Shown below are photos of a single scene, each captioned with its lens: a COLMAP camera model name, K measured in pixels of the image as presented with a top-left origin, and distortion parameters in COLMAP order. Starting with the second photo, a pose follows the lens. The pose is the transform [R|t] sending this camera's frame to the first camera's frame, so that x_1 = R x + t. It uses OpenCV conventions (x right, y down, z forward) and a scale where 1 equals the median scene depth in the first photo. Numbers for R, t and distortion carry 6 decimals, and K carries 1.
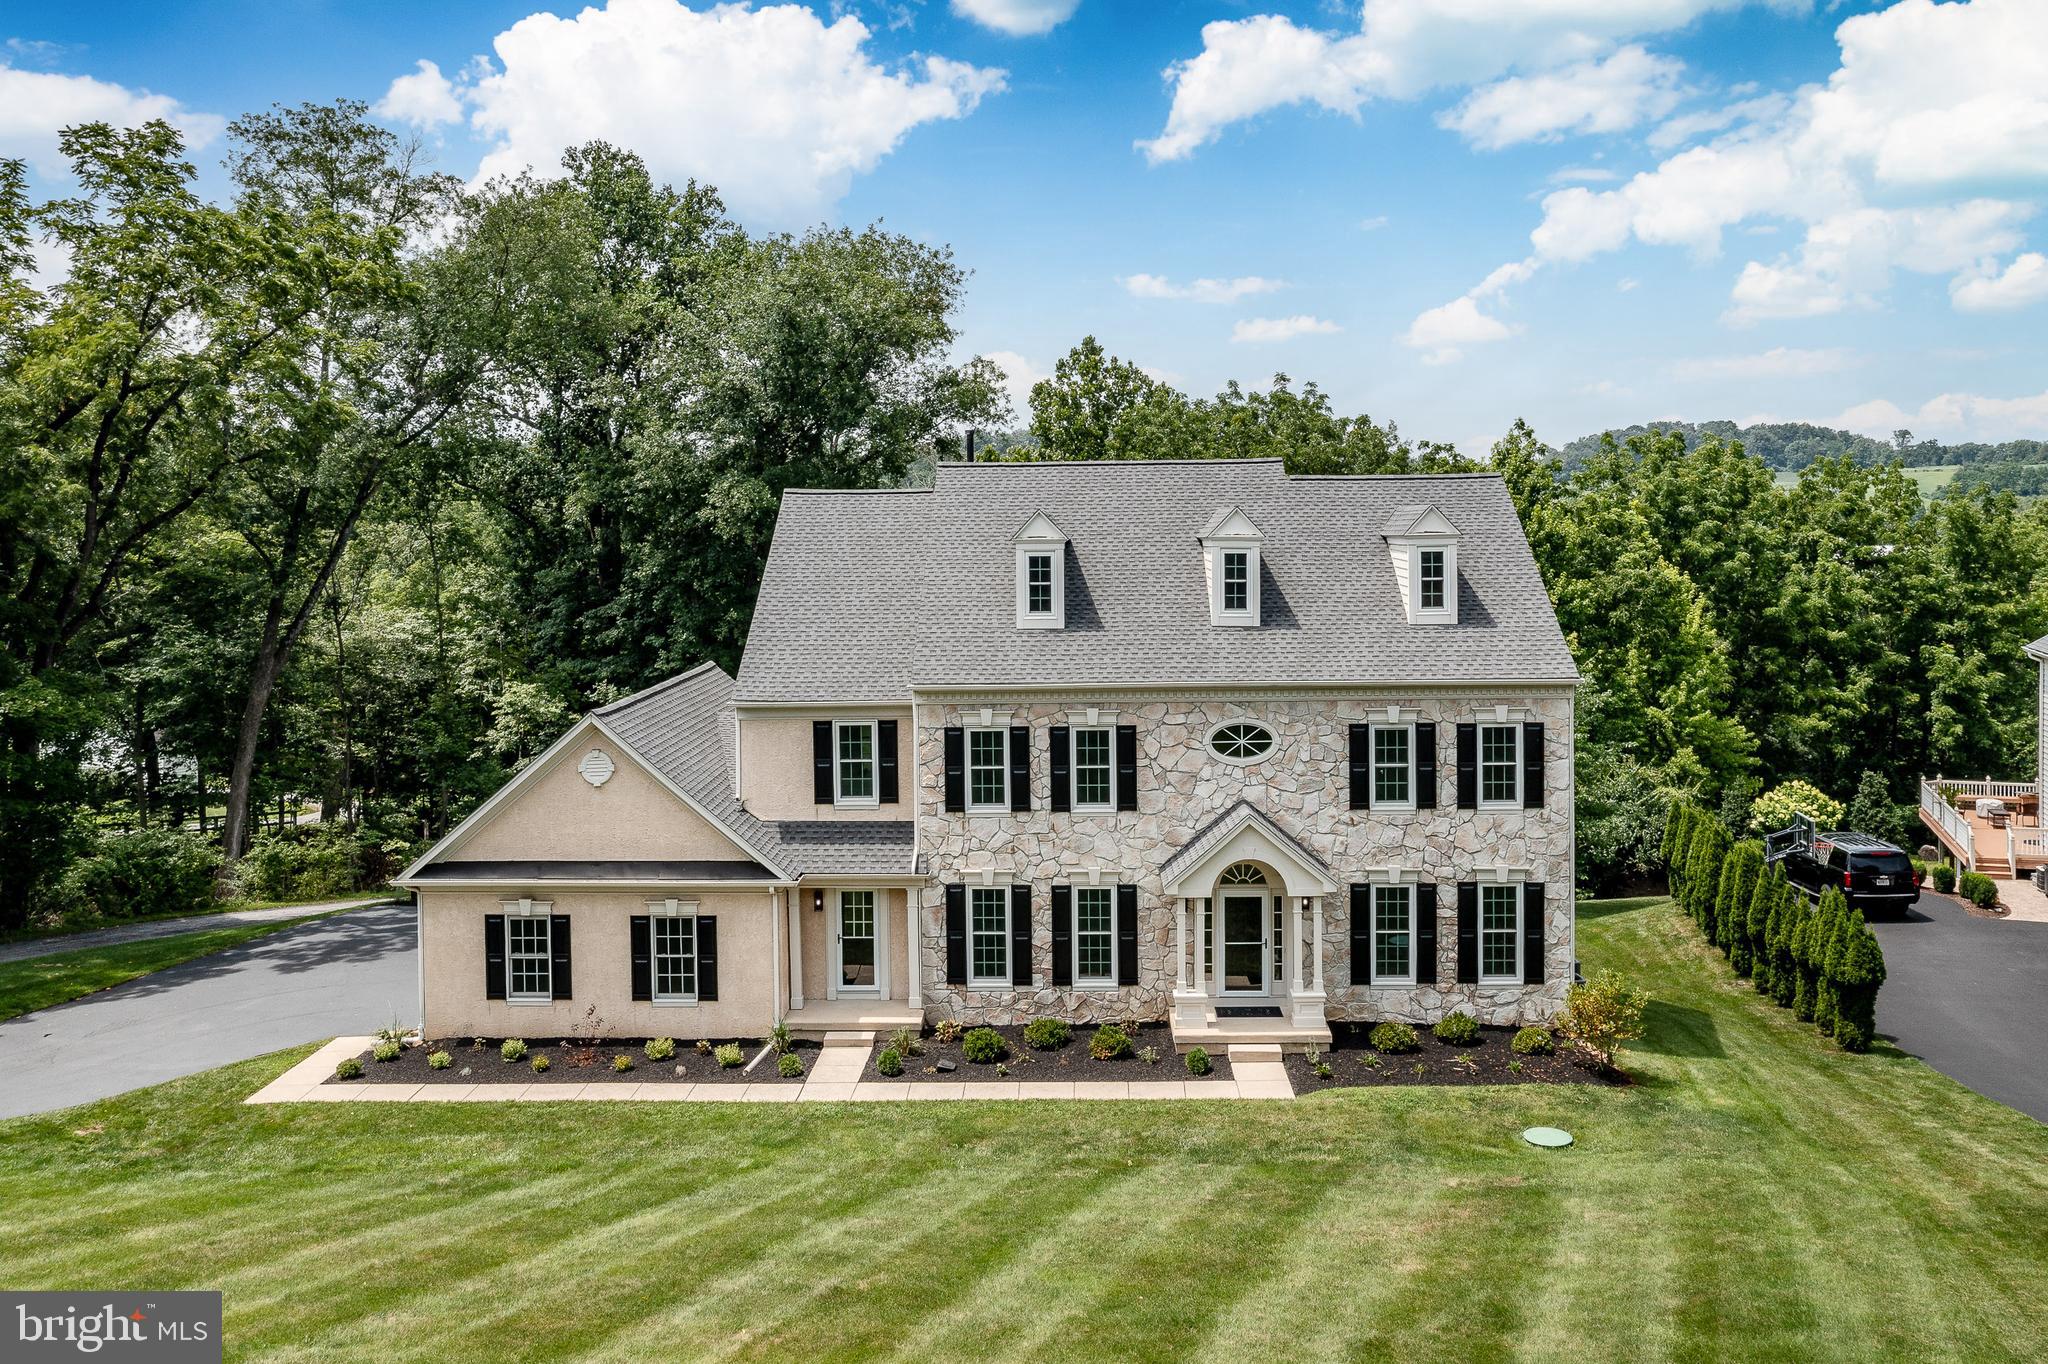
lens RADIAL K [[1668.6, 0, 1027.0], [0, 1668.6, 563.1], [0, 0, 1]] dist [-0.000409, 0.011837]
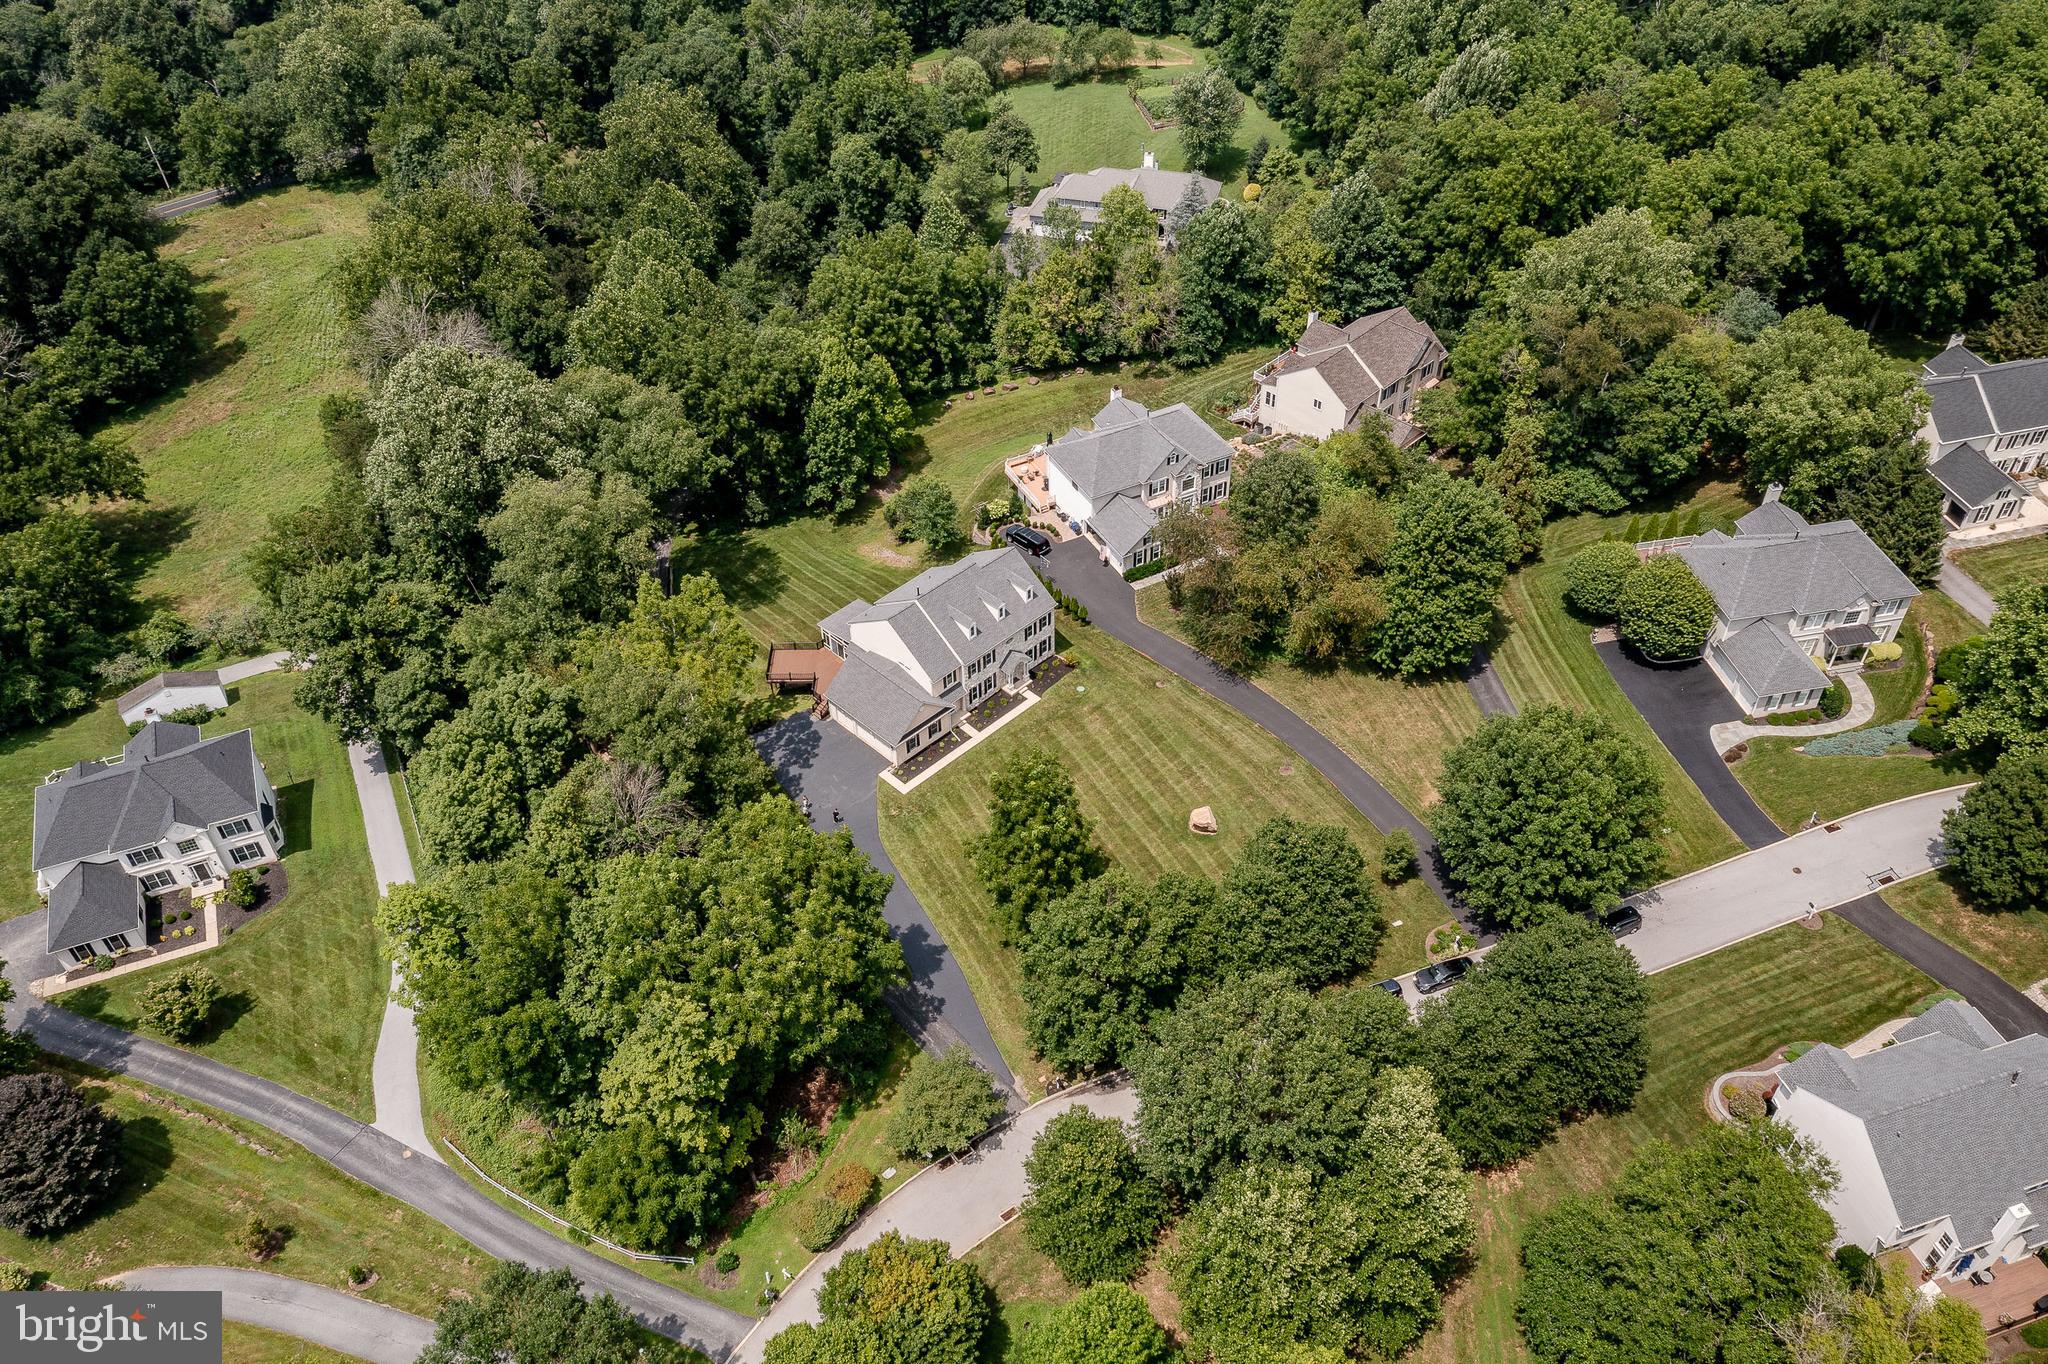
lens RADIAL K [[1618.3, 0, 1020.8], [0, 1618.3, 689.5], [0, 0, 1]] dist [-0.000216, 0.037529]
pose [[0.684471, -0.494482, 0.535712, -2.583136], [0.028867, 0.752624, 0.657817, -3.048325], [-0.728469, -0.434792, 0.529423, -1.720604]]
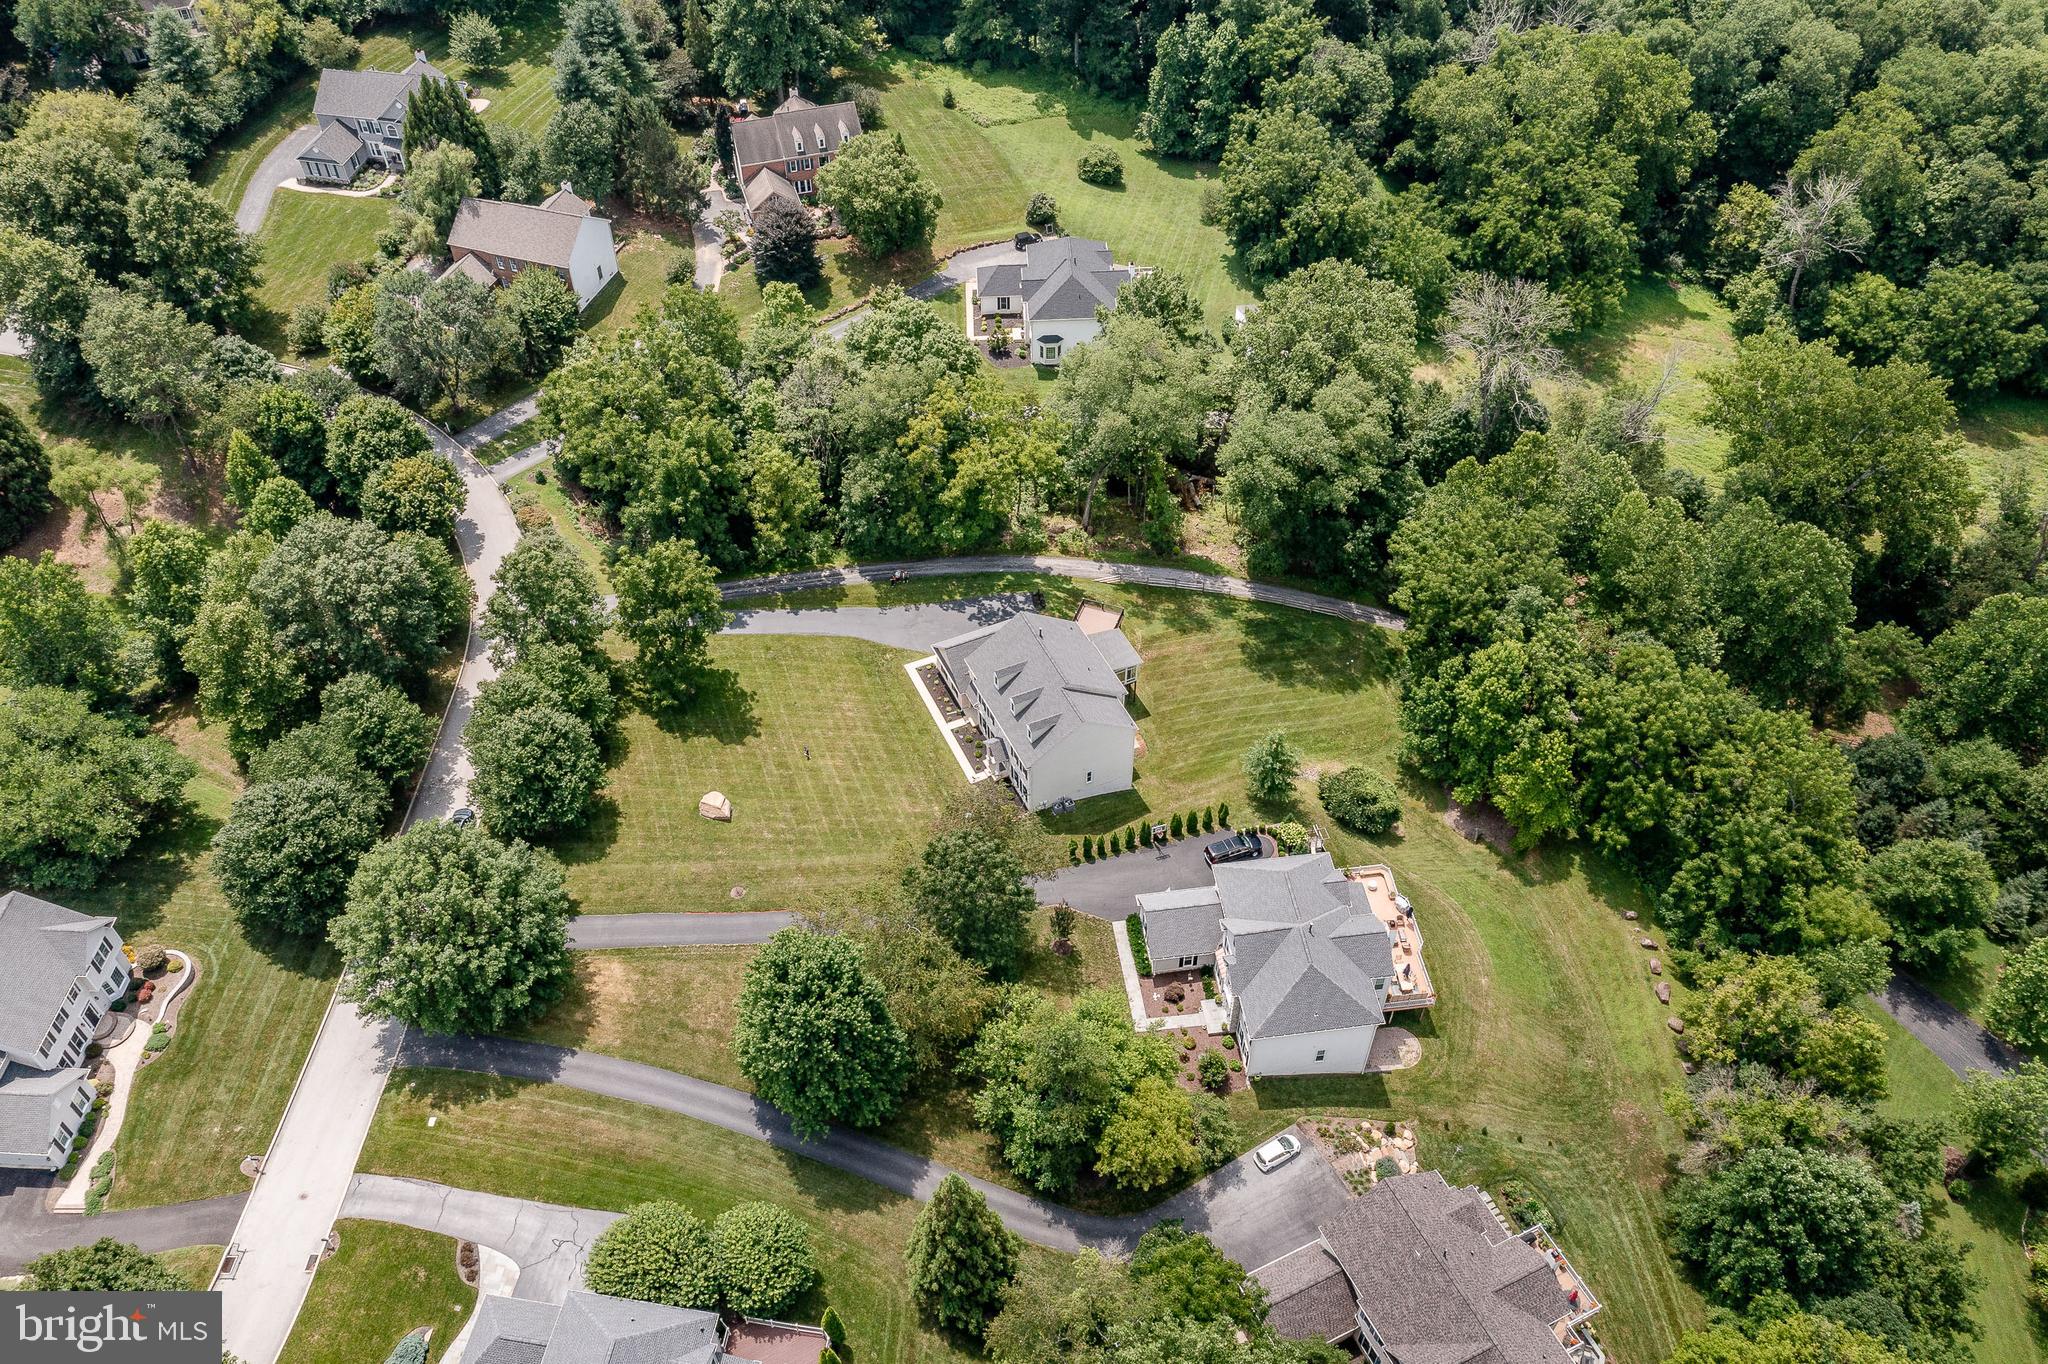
lens RADIAL K [[1621.8, 0, 1021.0], [0, 1621.8, 687.1], [0, 0, 1]] dist [0.007600, 0.015066]
pose [[0.446066, 0.657926, -0.606761, 3.089841], [-0.020287, 0.685204, 0.728069, -3.617512], [0.894770, -0.312458, 0.318993, -0.498379]]
